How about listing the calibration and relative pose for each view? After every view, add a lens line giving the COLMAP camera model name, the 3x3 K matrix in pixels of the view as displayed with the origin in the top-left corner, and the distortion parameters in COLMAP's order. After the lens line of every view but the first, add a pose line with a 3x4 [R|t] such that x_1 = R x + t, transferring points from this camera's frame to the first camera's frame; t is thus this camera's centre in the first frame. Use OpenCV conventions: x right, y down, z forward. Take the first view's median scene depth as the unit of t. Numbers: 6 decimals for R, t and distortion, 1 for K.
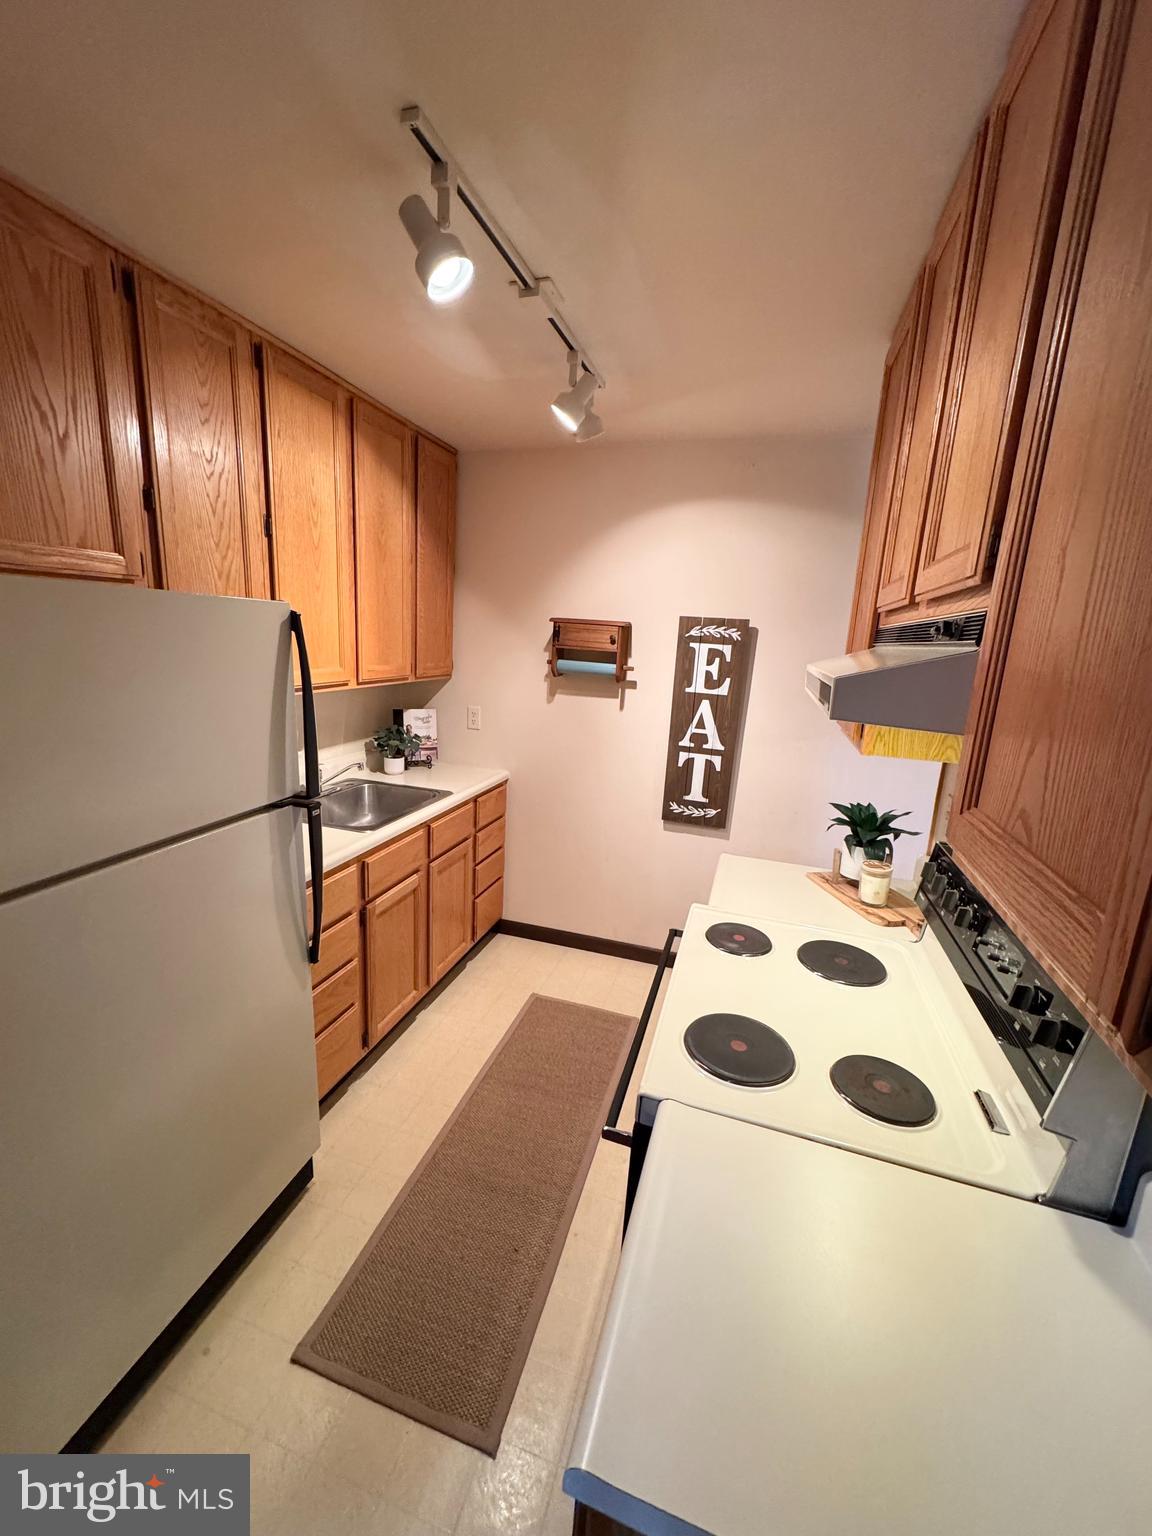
lens RADIAL K [[612.0, 0, 574.6], [0, 612.0, 764.2], [0, 0, 1]] dist [-0.002519, 0.001151]
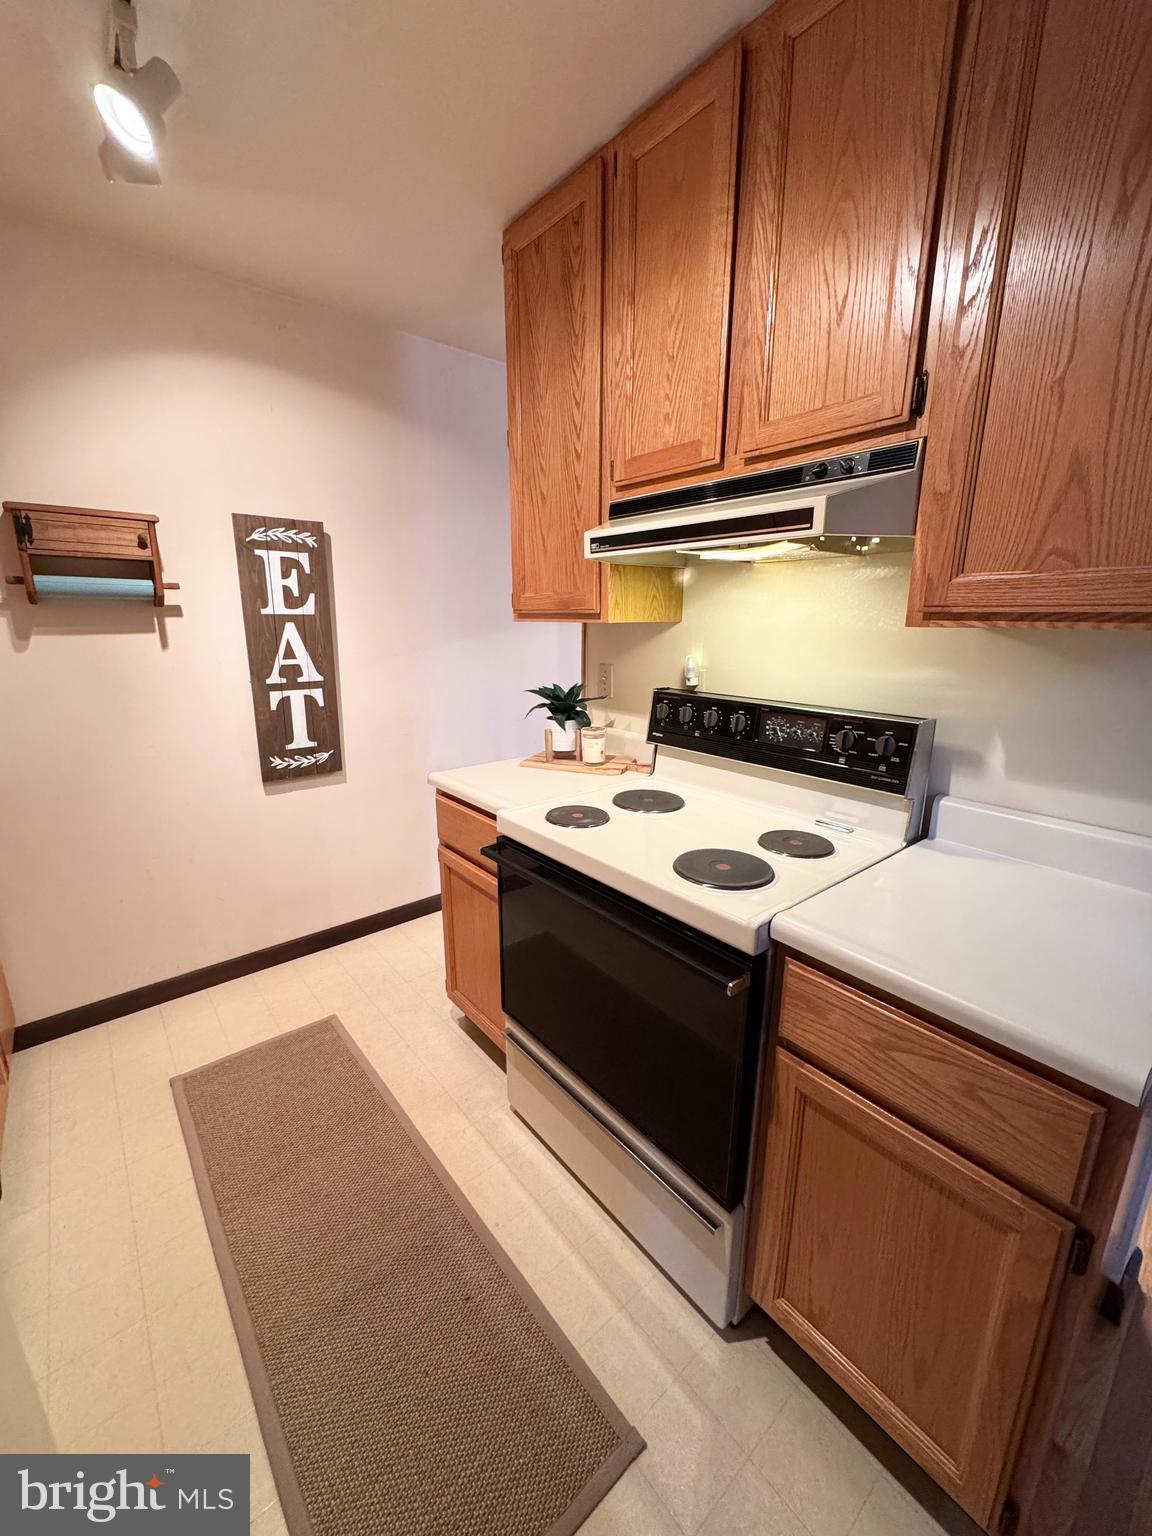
lens RADIAL K [[612.0, 0, 575.3], [0, 612.0, 766.4], [0, 0, 1]] dist [-0.002519, 0.001151]
pose [[0.541903, -0.251657, 0.801879, -0.280160], [0.201280, 0.965211, 0.166893, 0.021198], [-0.815983, 0.070963, 0.573704, 0.230111]]
